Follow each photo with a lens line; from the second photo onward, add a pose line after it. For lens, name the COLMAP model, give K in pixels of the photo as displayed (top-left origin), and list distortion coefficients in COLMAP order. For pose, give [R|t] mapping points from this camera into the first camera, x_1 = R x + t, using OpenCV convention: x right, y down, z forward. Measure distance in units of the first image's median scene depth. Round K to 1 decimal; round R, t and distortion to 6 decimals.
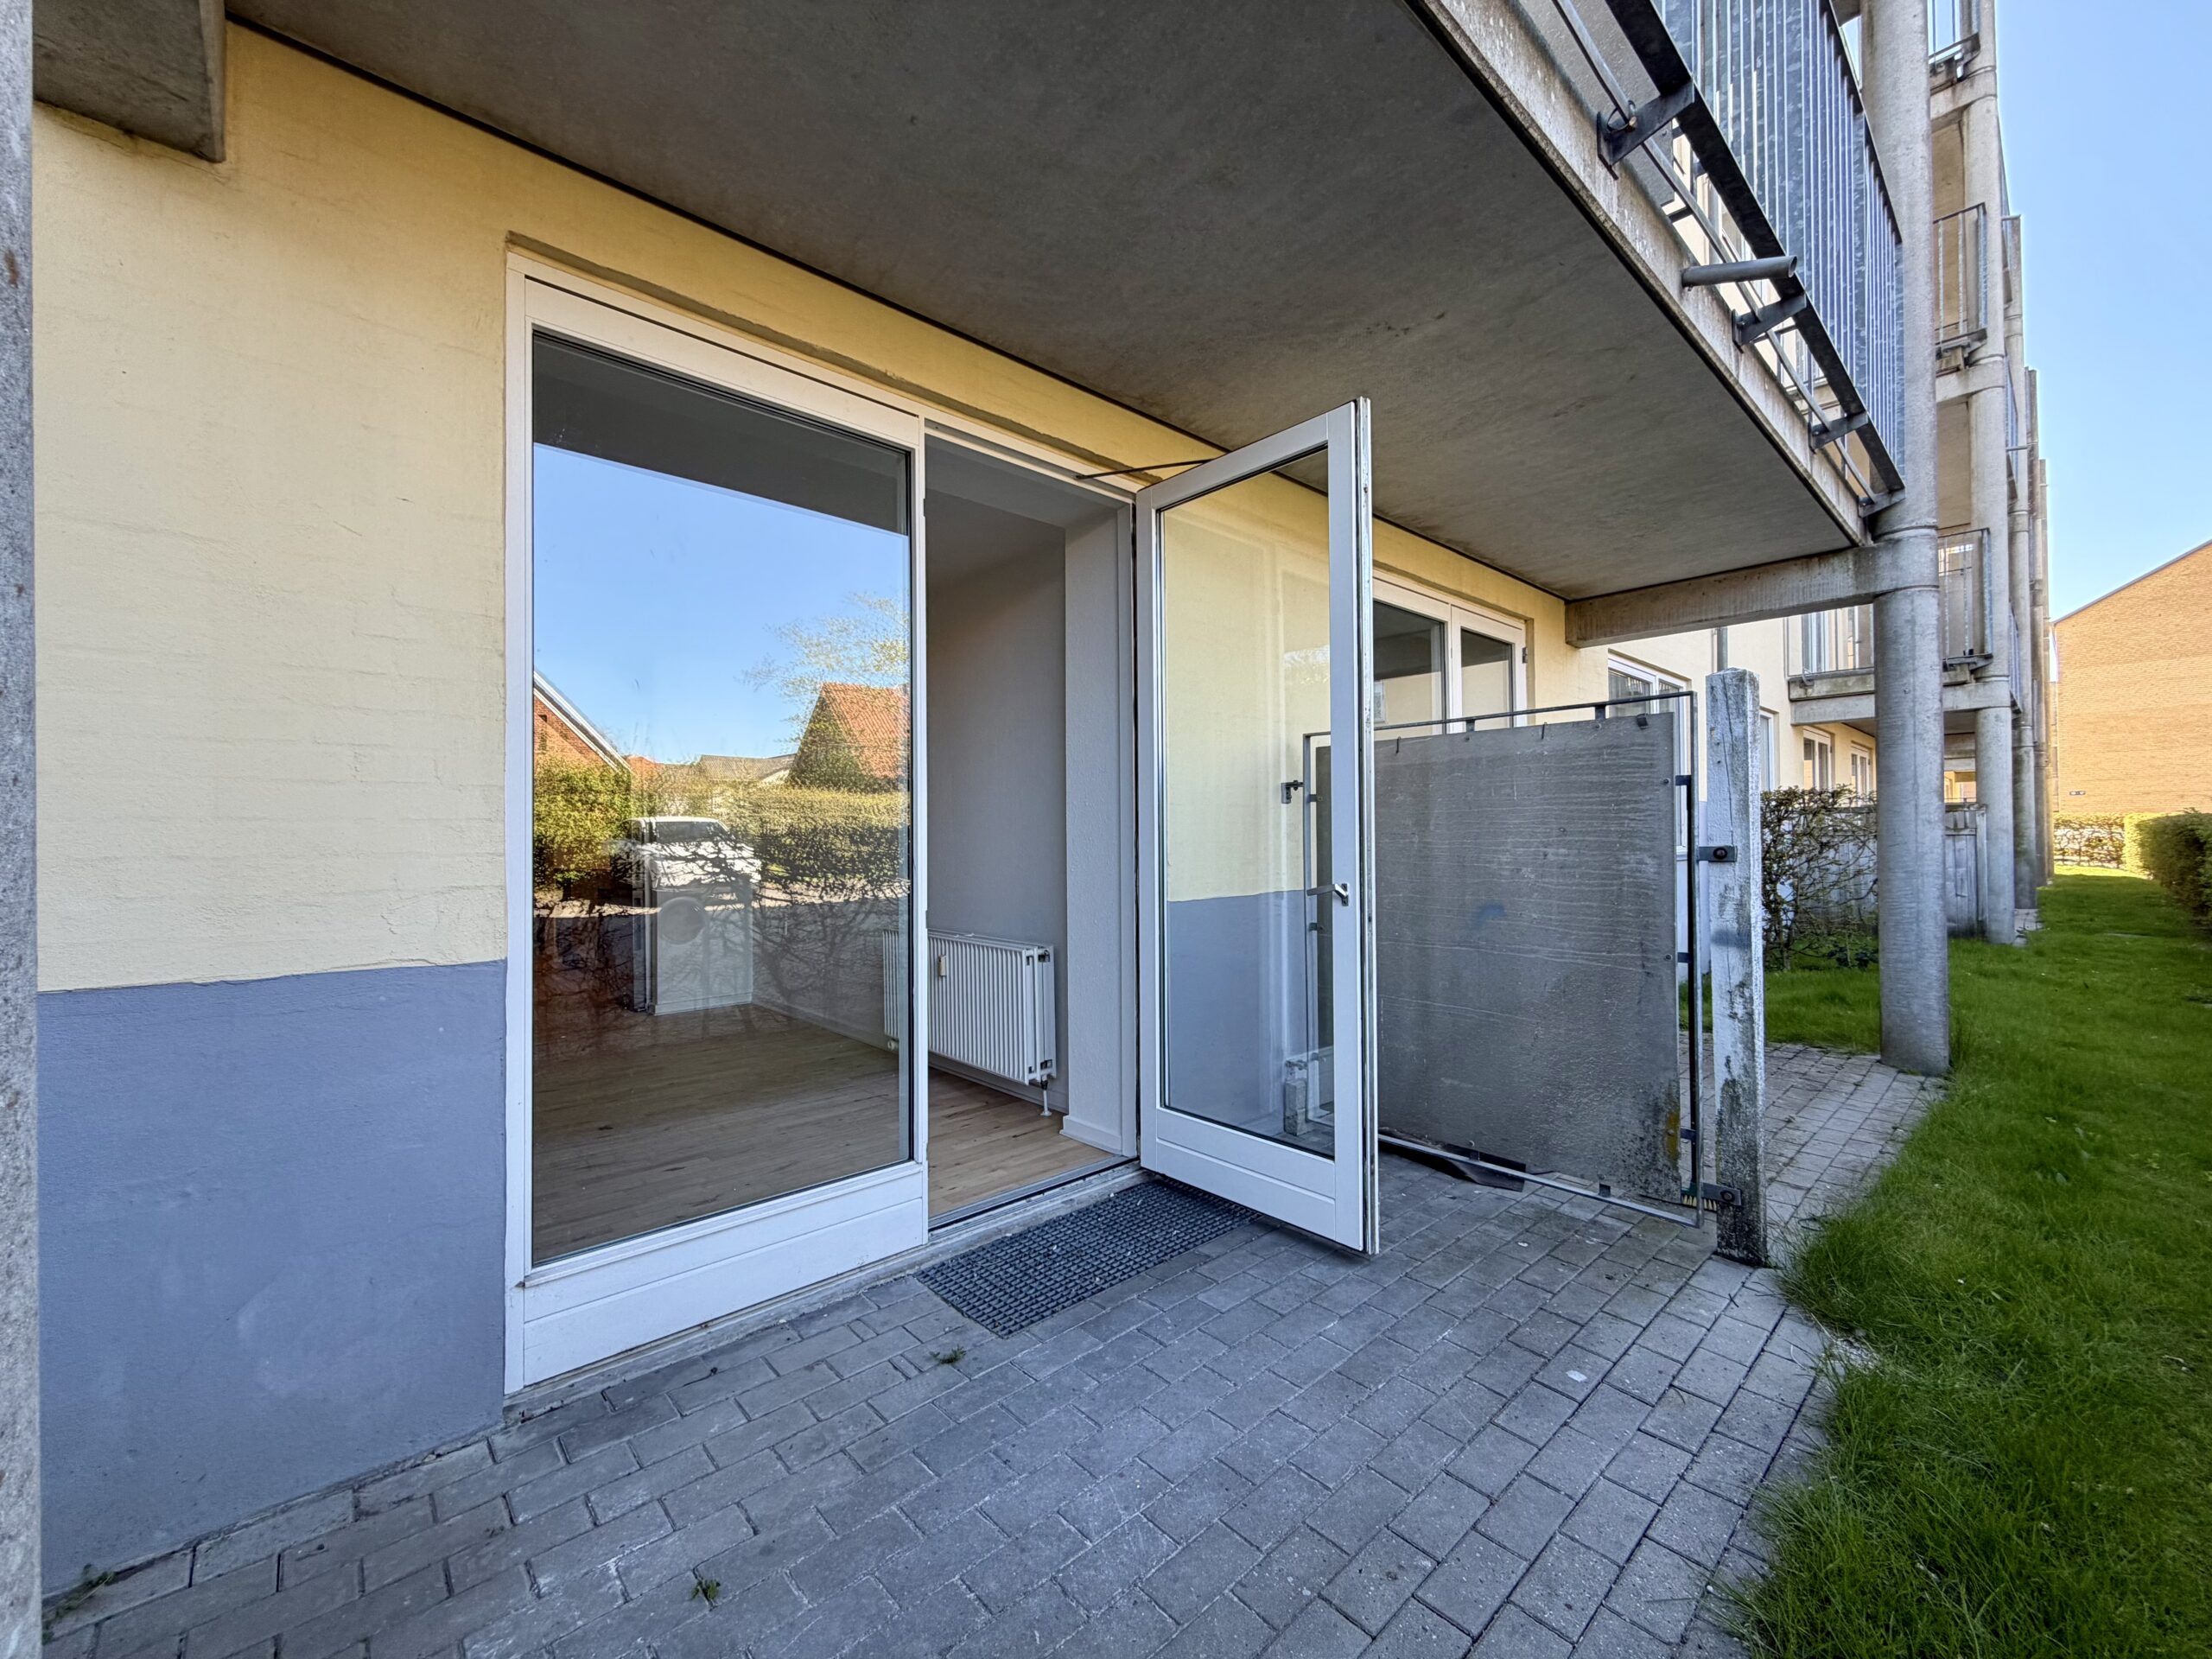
lens RADIAL K [[884.3, 0, 1098.6], [0, 884.3, 822.2], [0, 0, 1]] dist [0.002005, -0.000650]
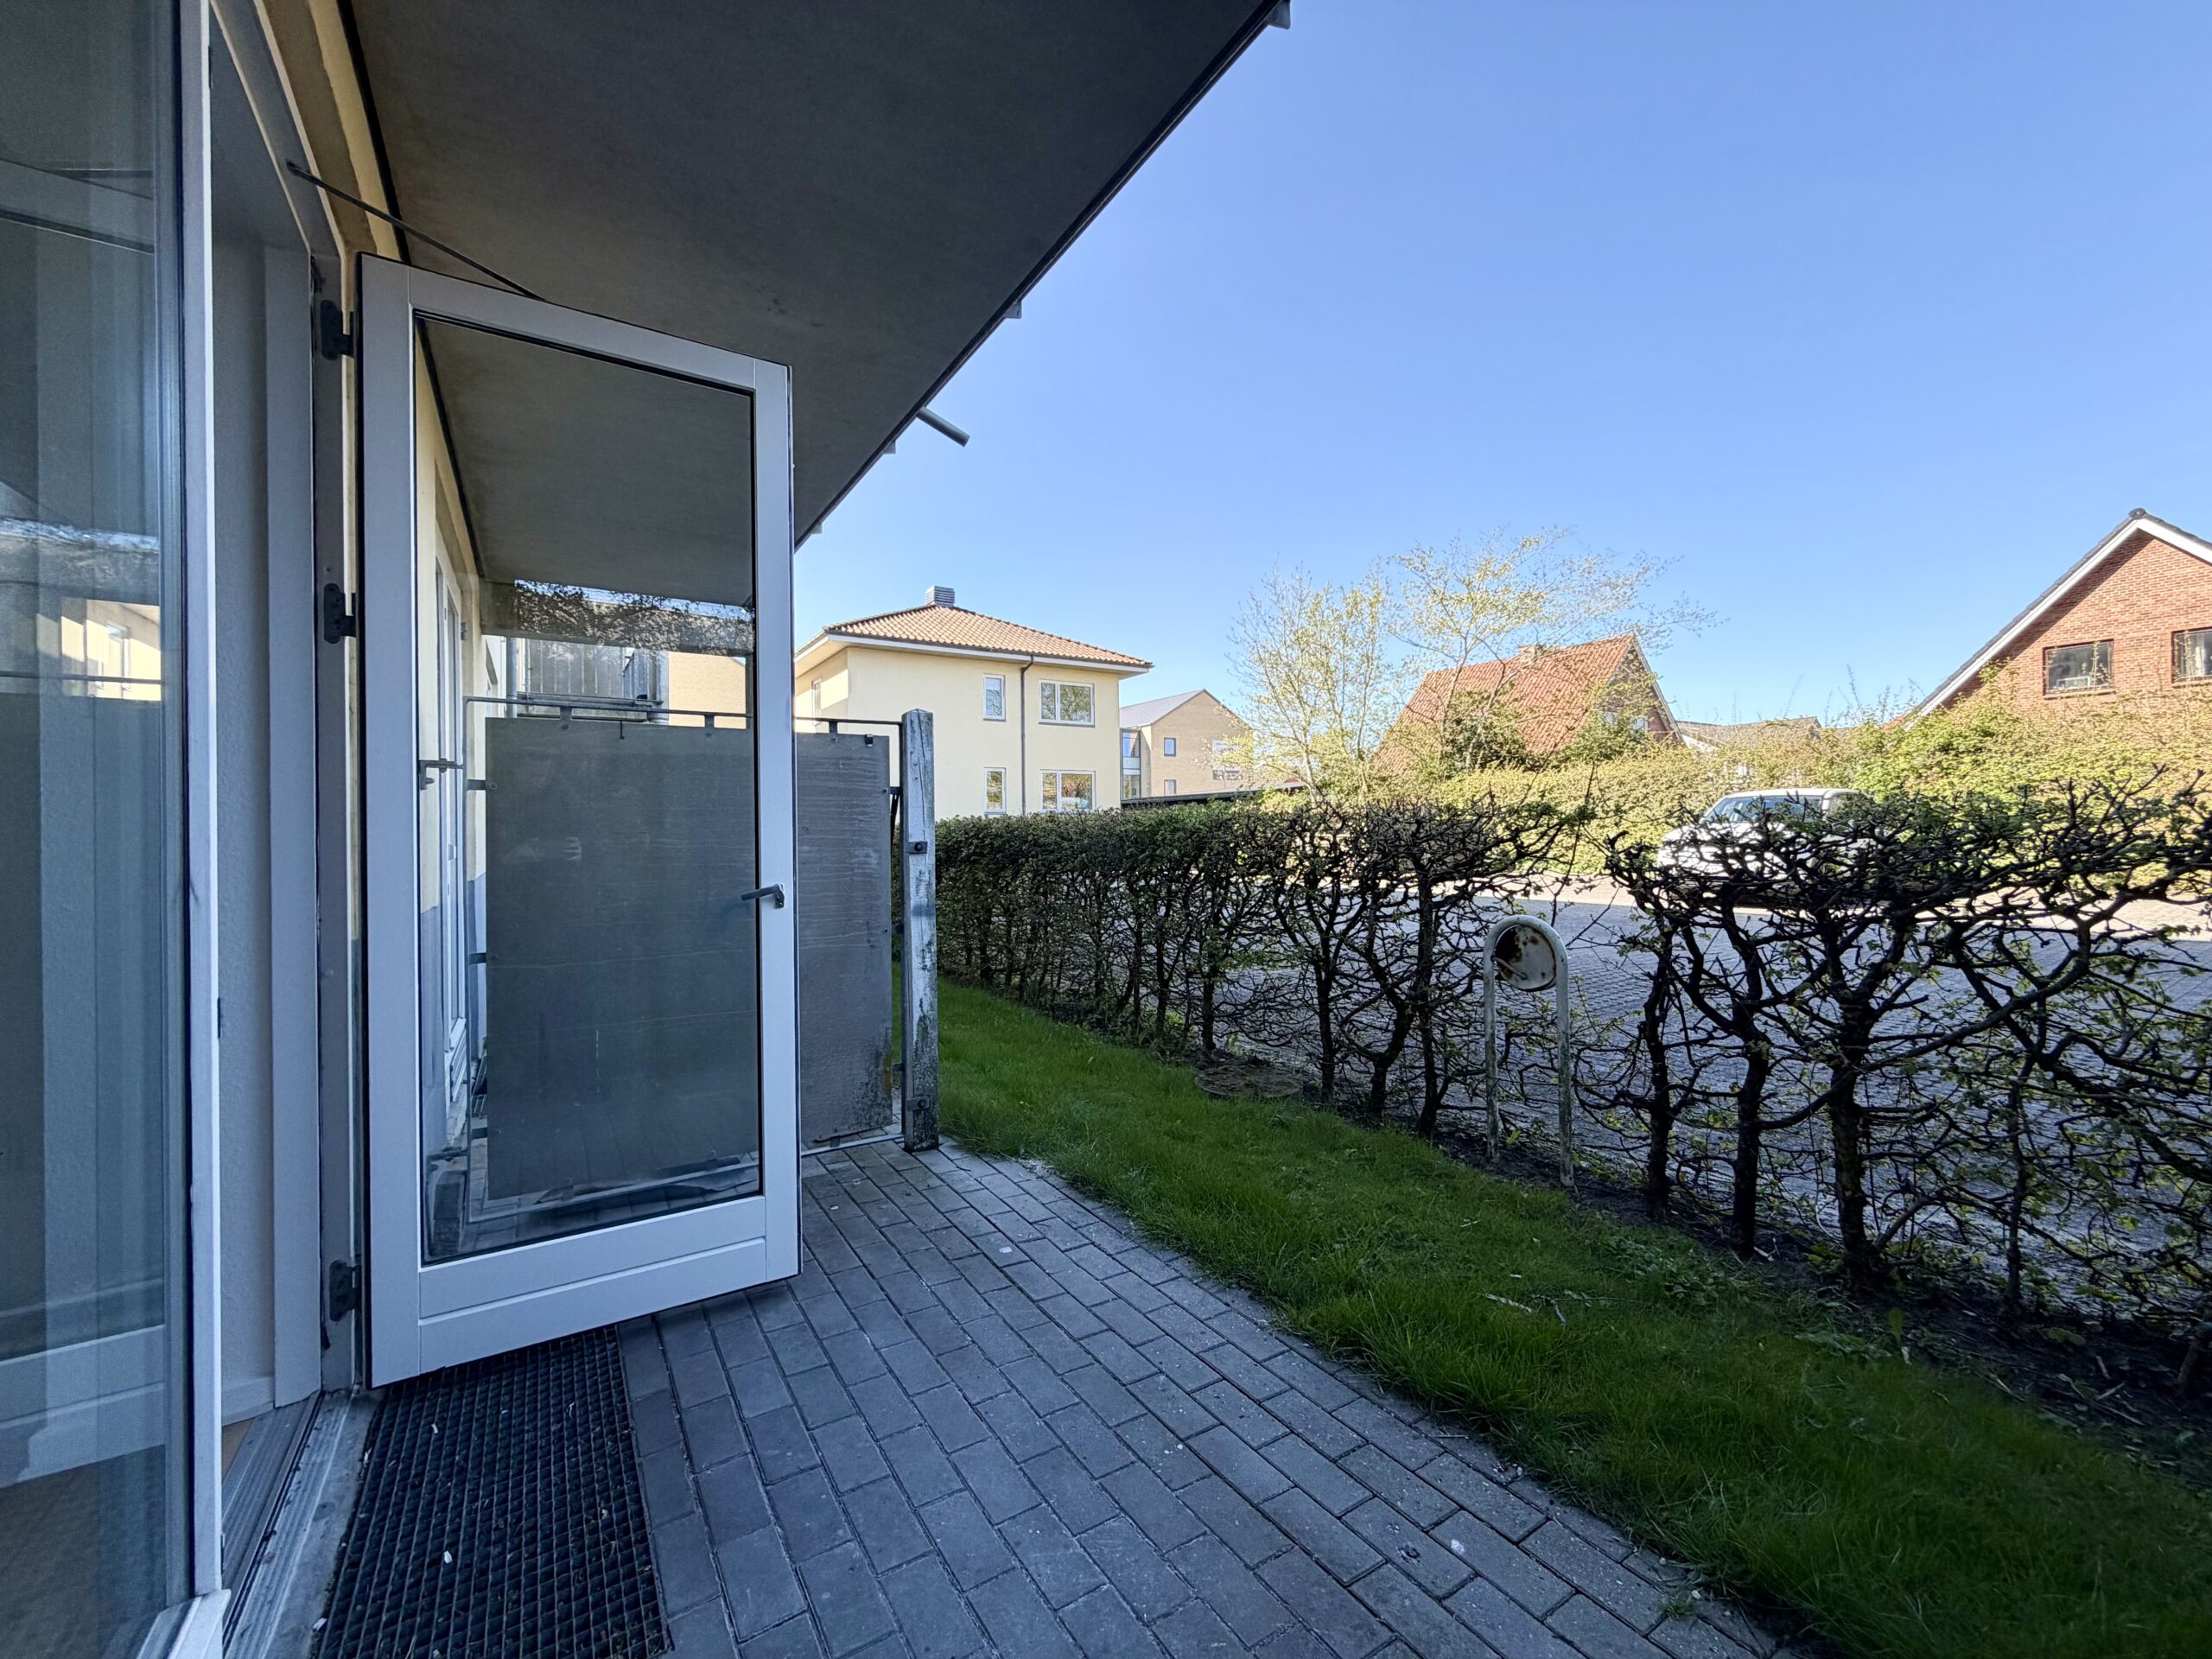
lens RADIAL K [[884.3, 0, 1092.2], [0, 884.3, 825.5], [0, 0, 1]] dist [0.002005, -0.000650]
pose [[0.177909, 0.013917, 0.983949, -0.556921], [-0.006856, 0.999893, -0.012902, 0.017993], [-0.984023, -0.004450, 0.177985, 0.507176]]
